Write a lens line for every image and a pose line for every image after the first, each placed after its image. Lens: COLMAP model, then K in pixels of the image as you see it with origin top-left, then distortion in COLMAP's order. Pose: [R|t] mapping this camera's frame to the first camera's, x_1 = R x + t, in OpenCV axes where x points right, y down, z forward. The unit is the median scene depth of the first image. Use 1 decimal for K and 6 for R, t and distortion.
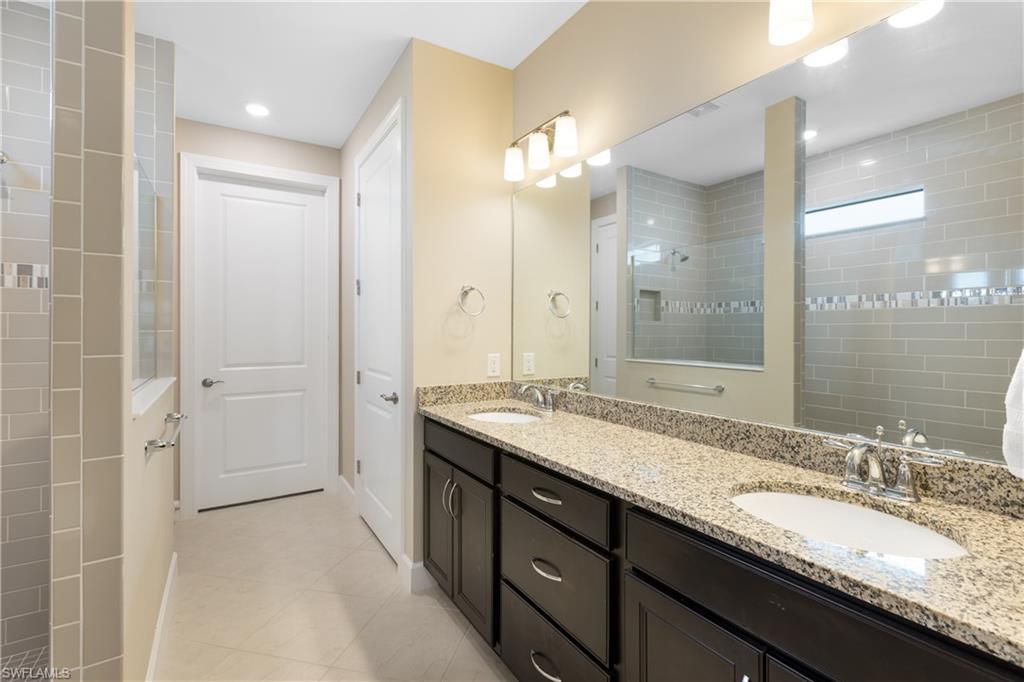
lens RADIAL K [[463.3, 0, 500.5], [0, 463.3, 327.5], [0, 0, 1]] dist [0.002123, -0.000795]
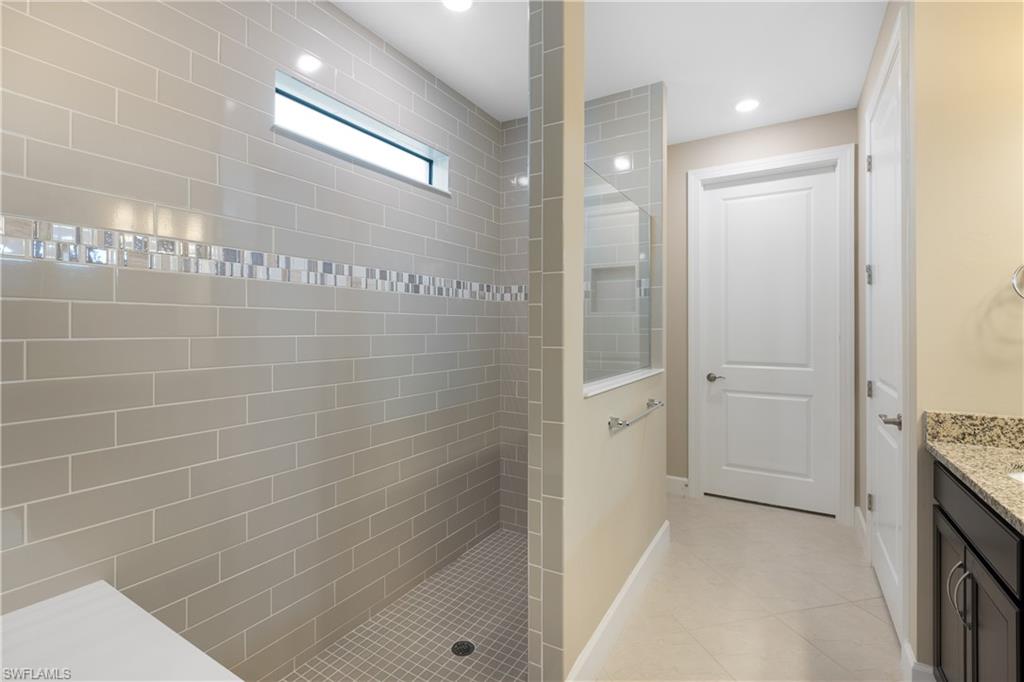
lens RADIAL K [[463.3, 0, 519.1], [0, 463.3, 325.5], [0, 0, 1]] dist [0.002123, -0.000795]
pose [[0.467731, -0.002725, -0.883866, 0.114147], [0.002236, 0.999996, -0.001899, -0.000040], [0.883868, -0.001088, 0.467735, 0.103355]]
